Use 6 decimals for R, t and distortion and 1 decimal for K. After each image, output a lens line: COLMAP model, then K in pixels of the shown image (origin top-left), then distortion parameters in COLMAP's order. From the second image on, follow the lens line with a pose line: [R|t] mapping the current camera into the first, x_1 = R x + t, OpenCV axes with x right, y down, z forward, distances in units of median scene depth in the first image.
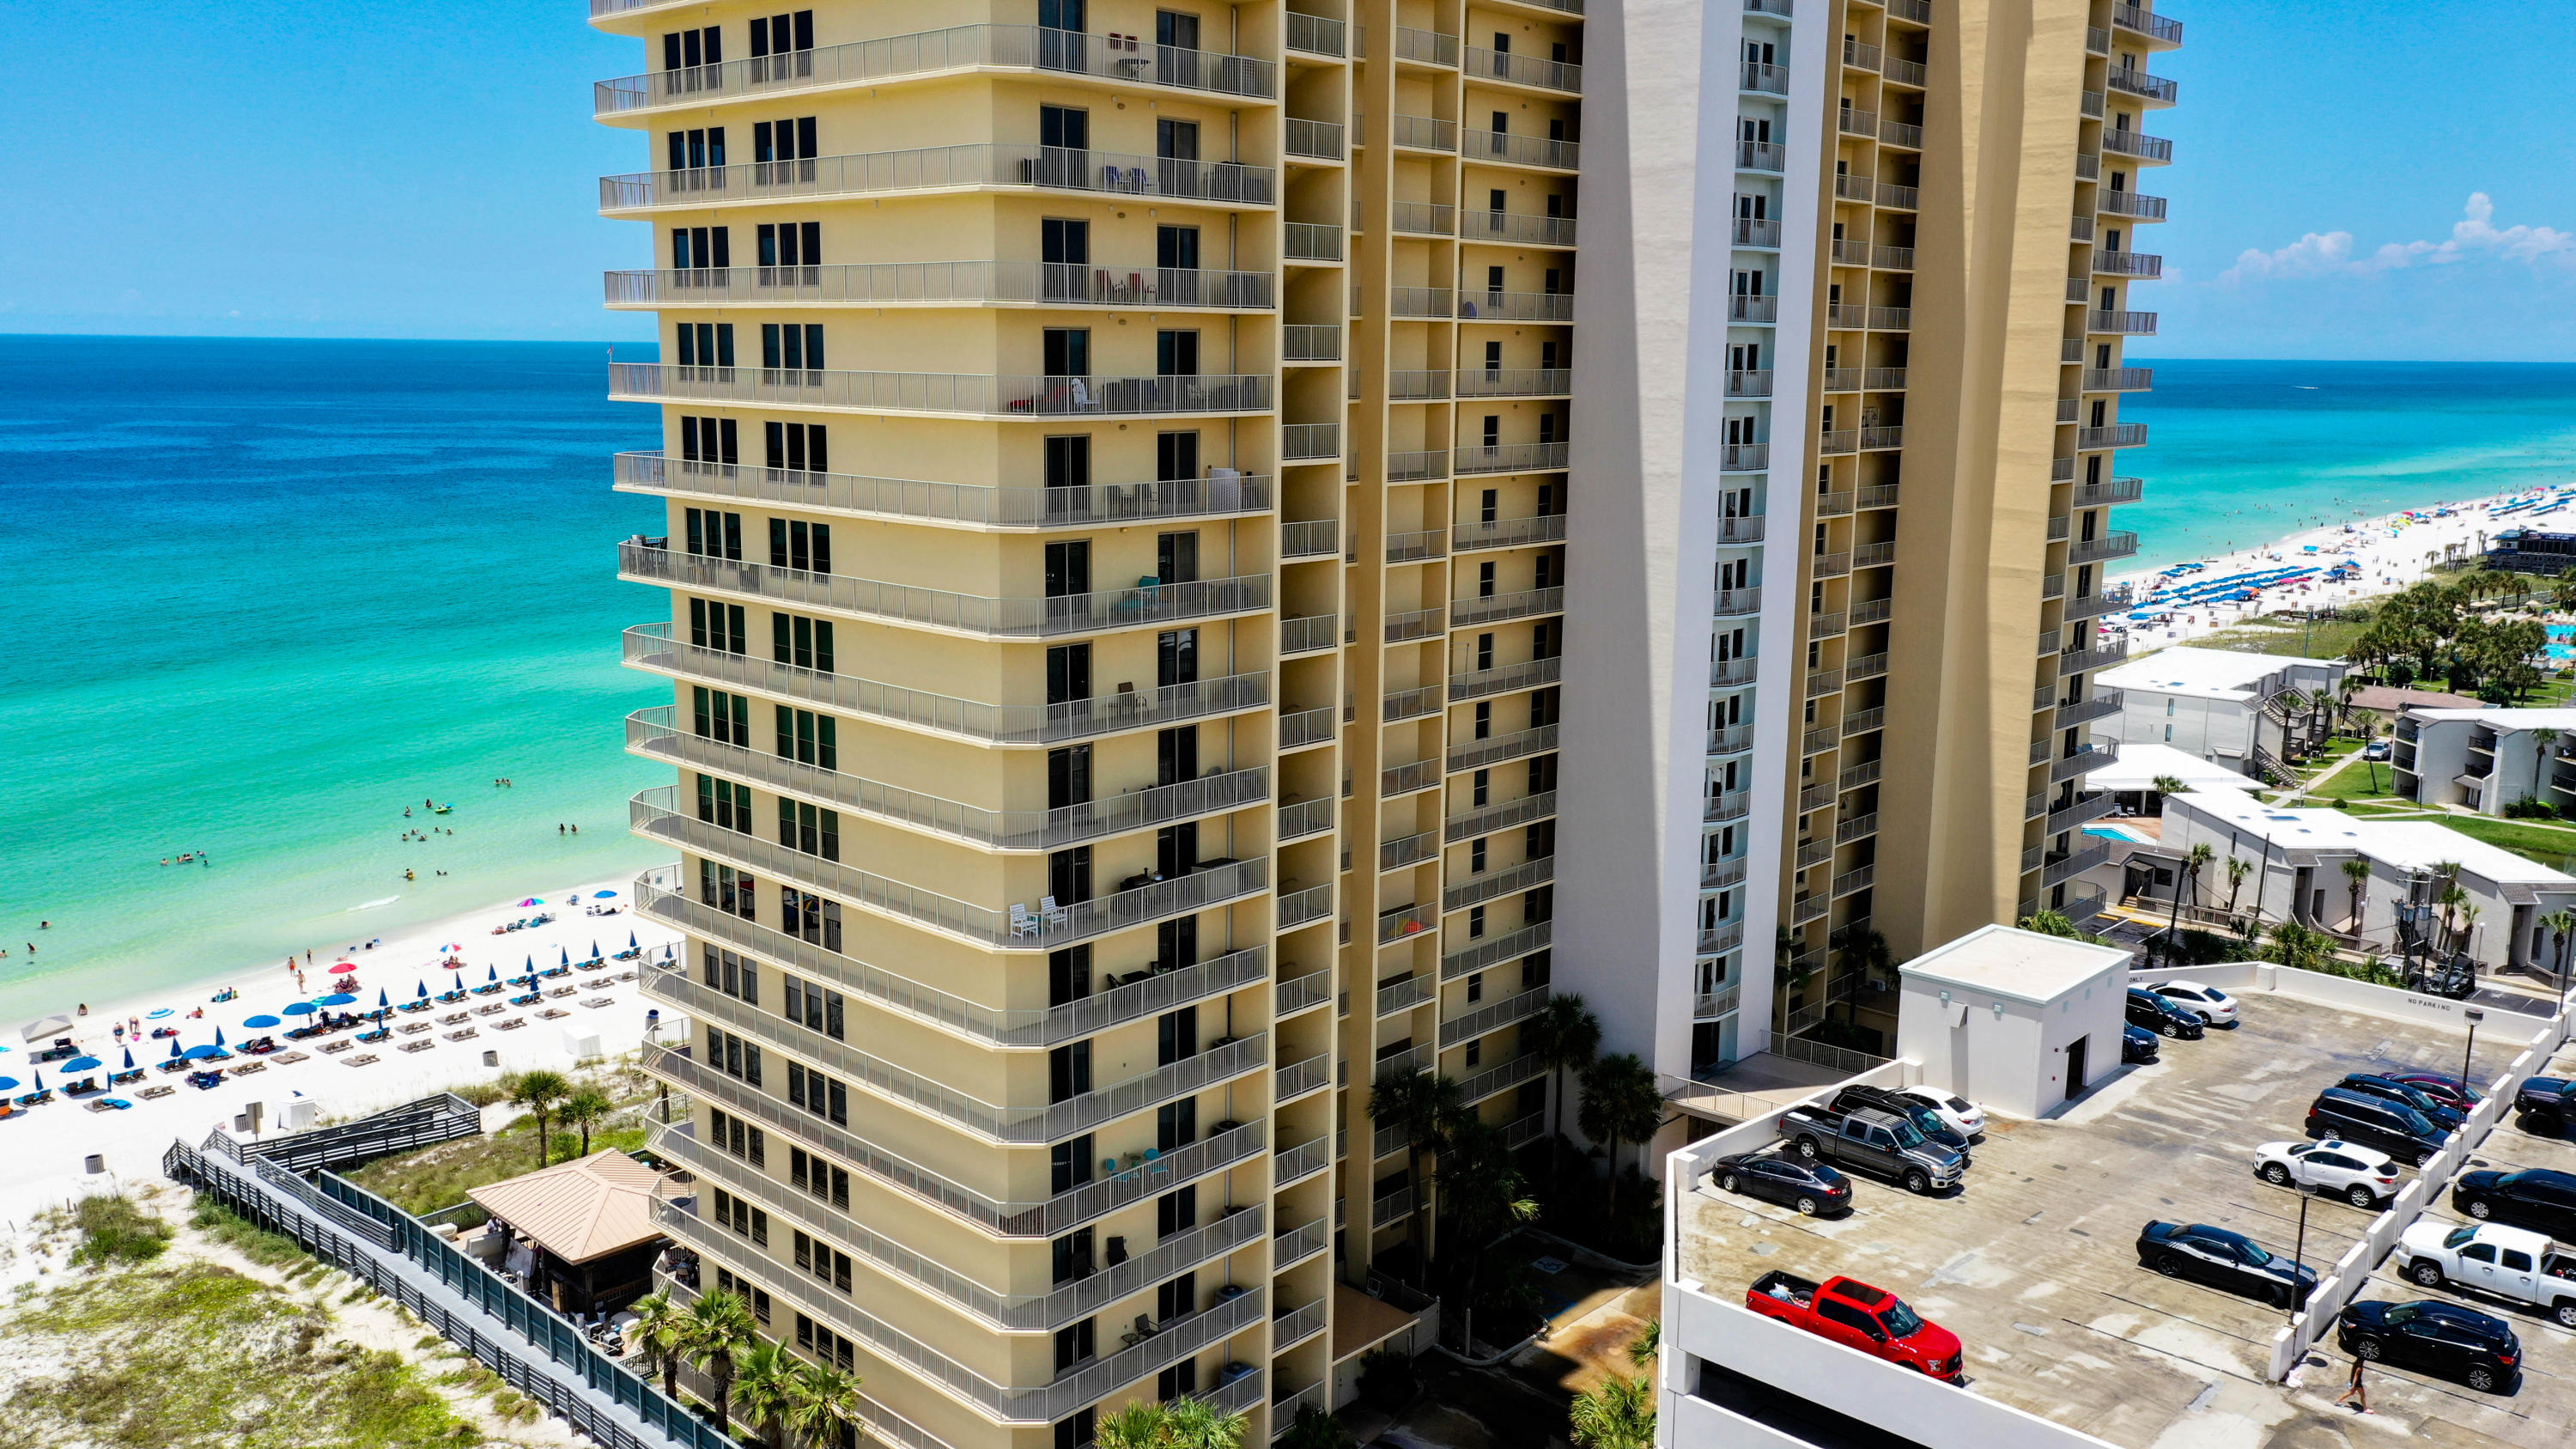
lens RADIAL K [[1980.4, 0, 1281.0], [0, 1980.4, 787.7], [0, 0, 1]] dist [-0.012997, 0.000866]
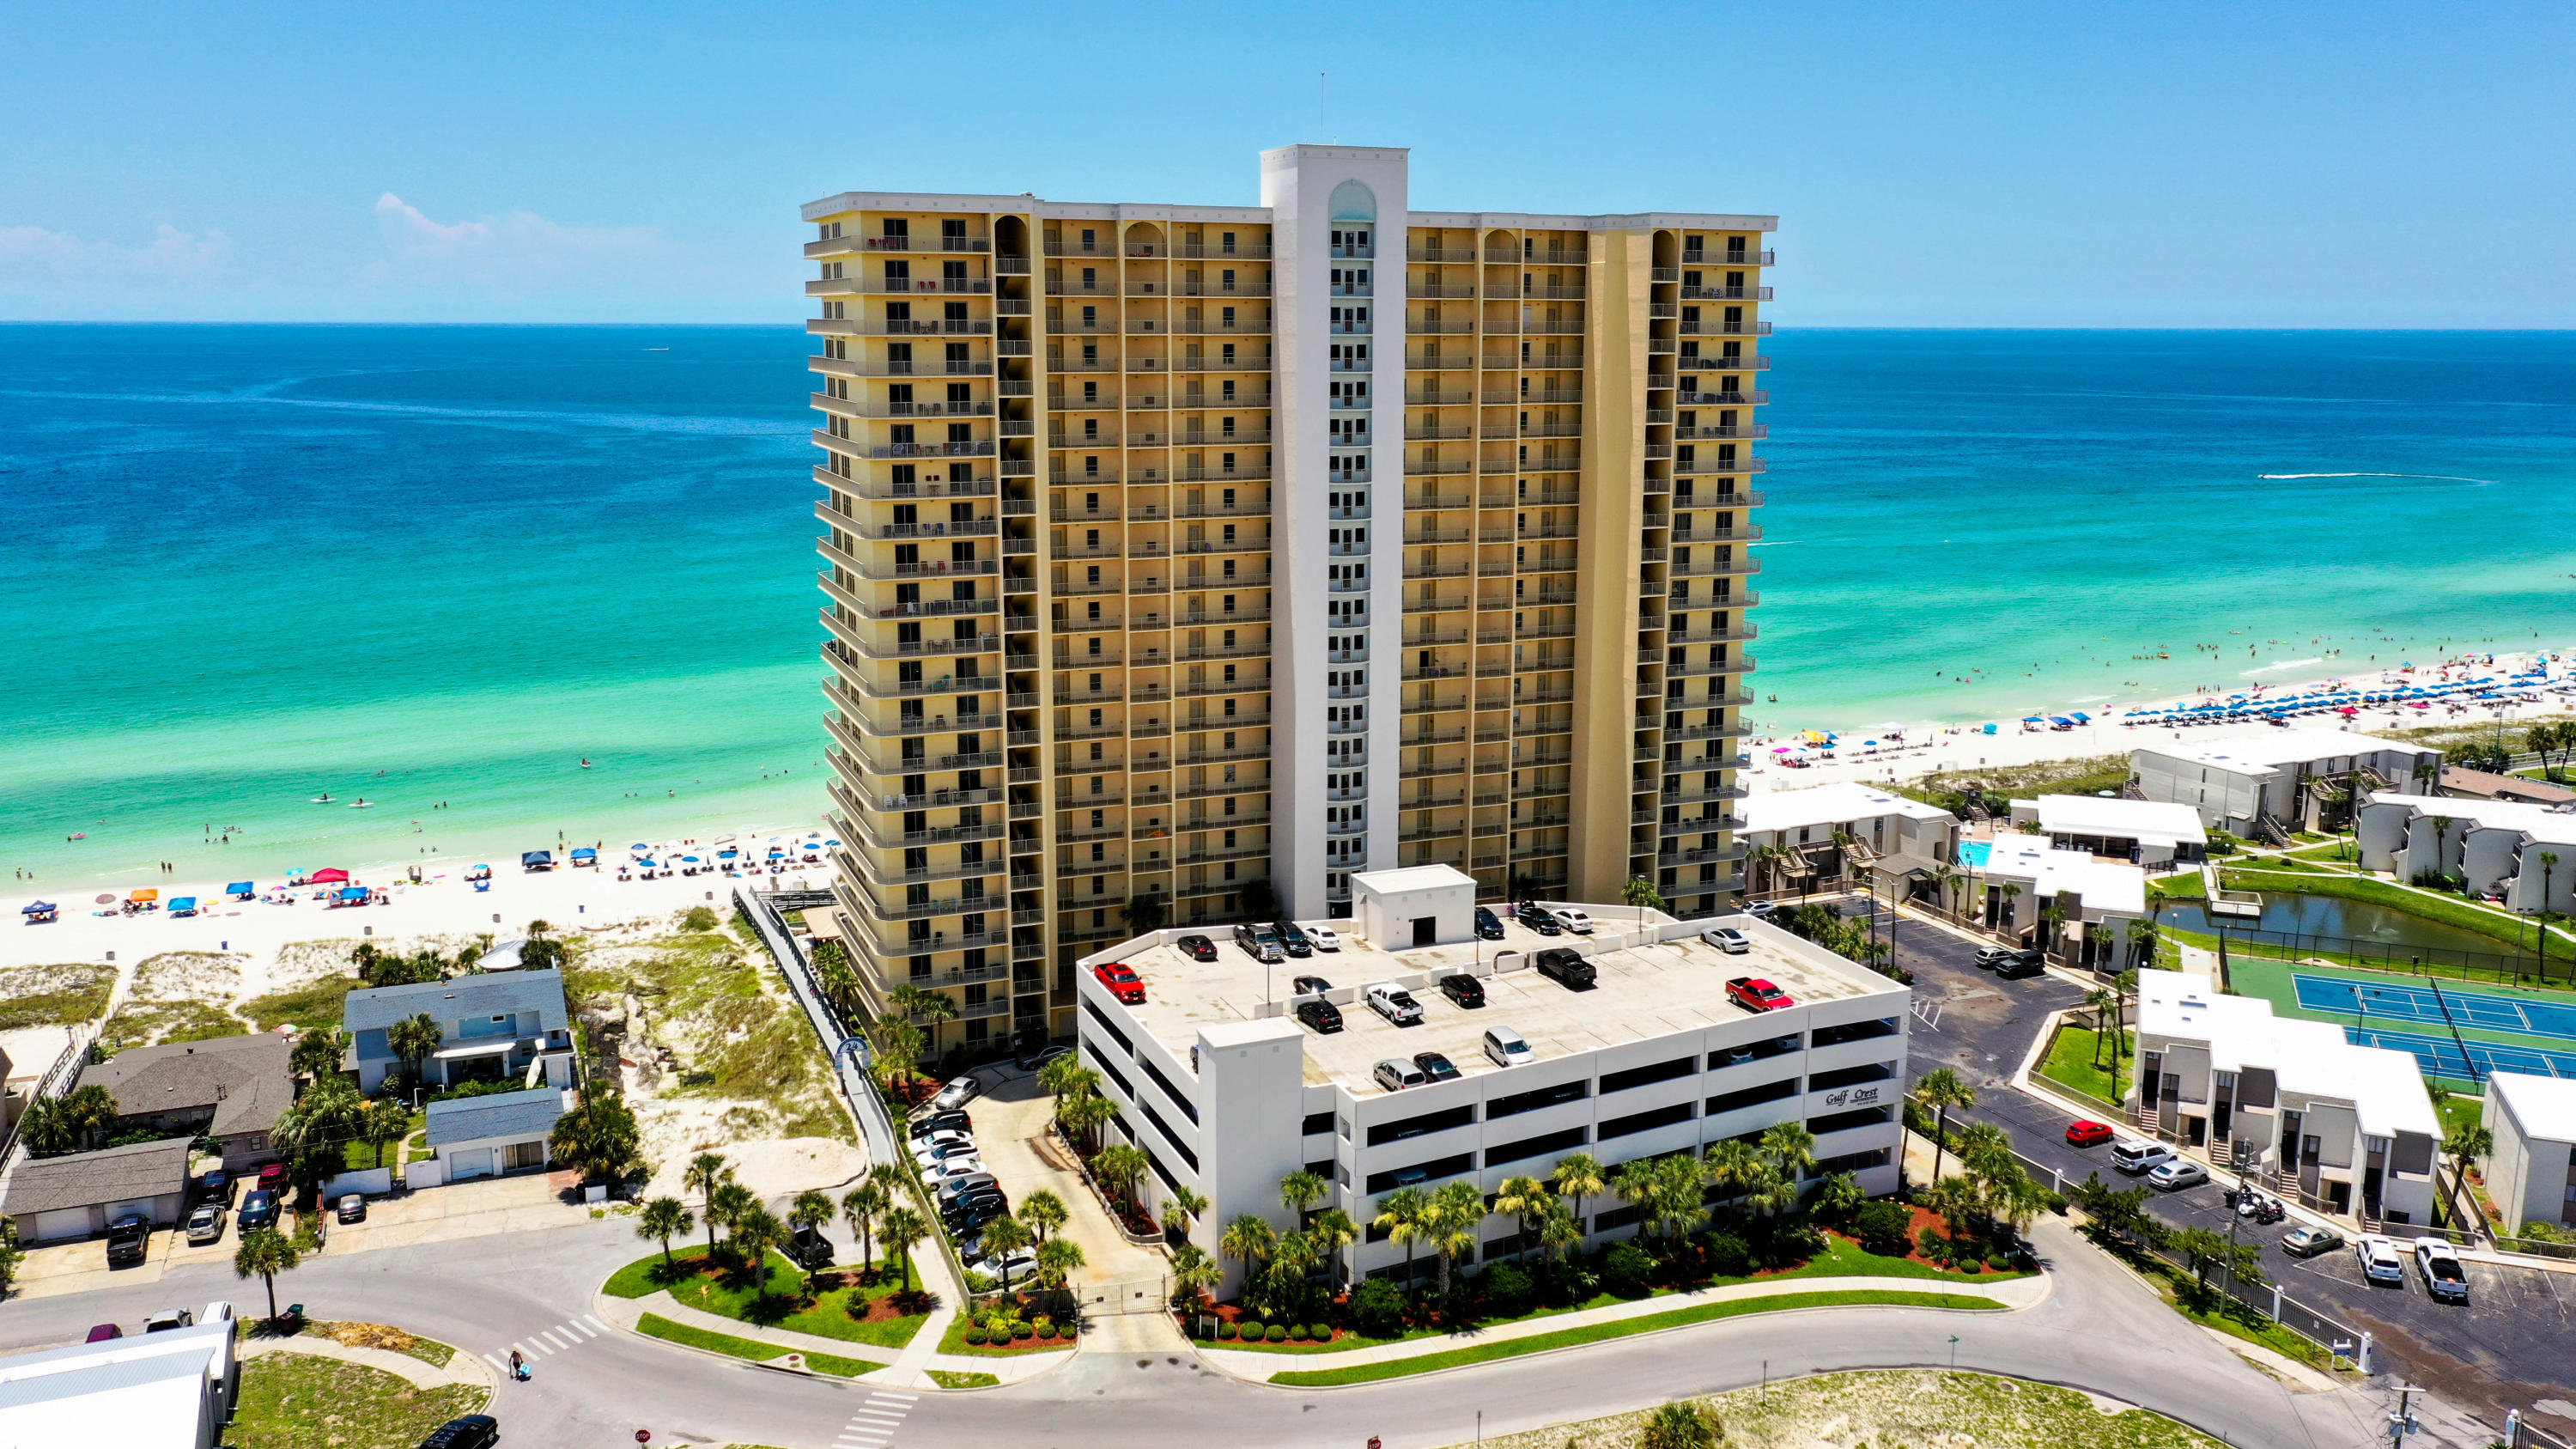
lens RADIAL K [[1980.4, 0, 1281.0], [0, 1980.4, 787.7], [0, 0, 1]] dist [-0.012997, 0.000866]
pose [[0.906265, 0.085750, -0.413922, 1.019319], [-0.081400, 0.996283, 0.028172, -0.048098], [0.414799, 0.008162, 0.909877, -0.856924]]
